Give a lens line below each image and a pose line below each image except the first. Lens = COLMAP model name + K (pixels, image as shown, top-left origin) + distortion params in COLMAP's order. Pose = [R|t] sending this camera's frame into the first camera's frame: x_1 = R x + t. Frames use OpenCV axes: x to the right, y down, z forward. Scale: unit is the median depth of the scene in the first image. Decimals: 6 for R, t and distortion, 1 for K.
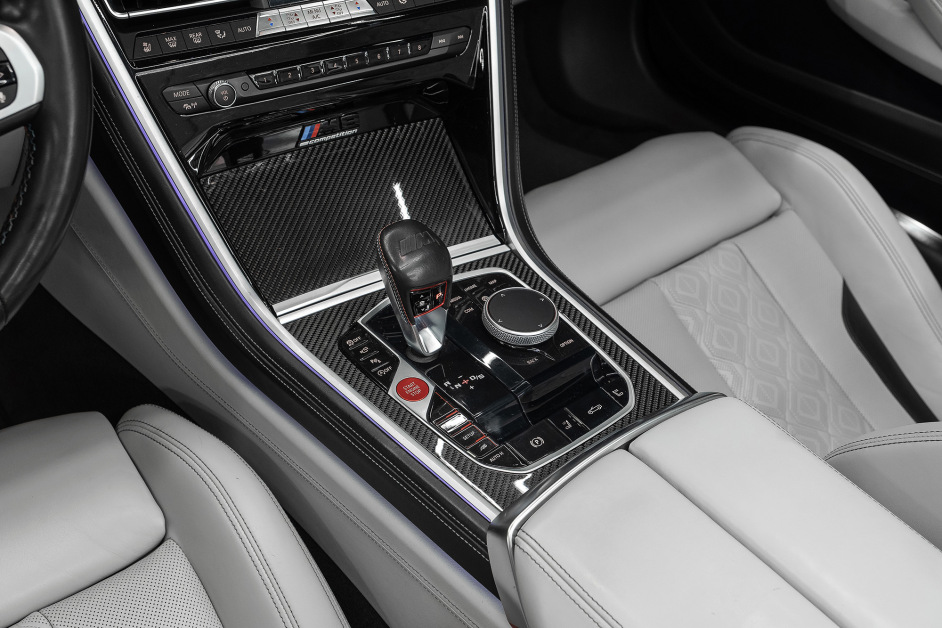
lens RADIAL K [[1051.9, 0, 467.7], [0, 1051.9, 310.4], [0, 0, 1]] dist [-0.019097, 0.000000]
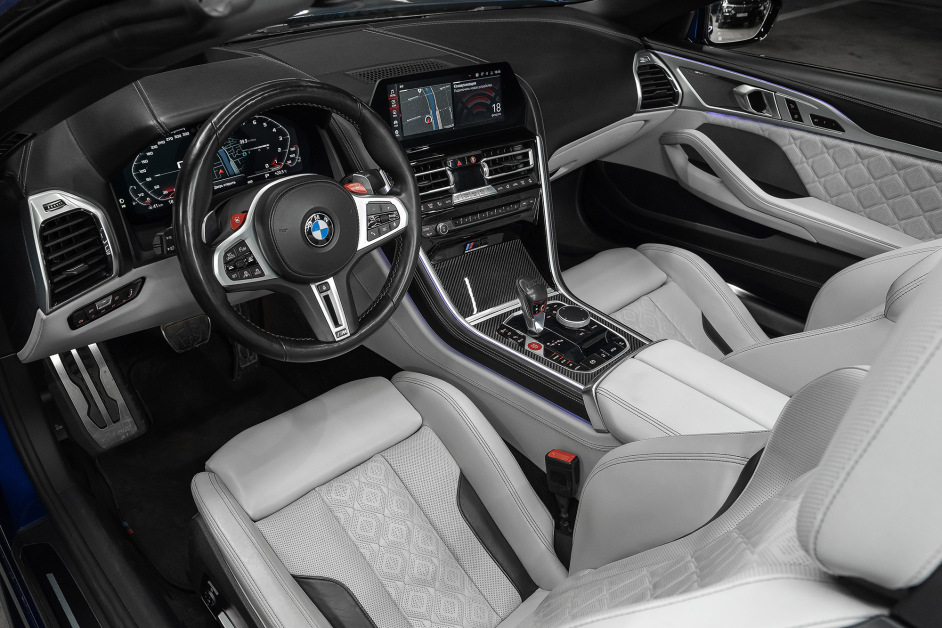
lens RADIAL K [[689.5, 0, 418.3], [0, 689.5, 349.2], [0, 0, 1]] dist [-0.028170, -0.004817]
pose [[0.997952, -0.063781, -0.004976, -0.286182], [0.063080, 0.993976, -0.089623, 0.191027], [0.010662, 0.089125, 0.995963, -0.497169]]
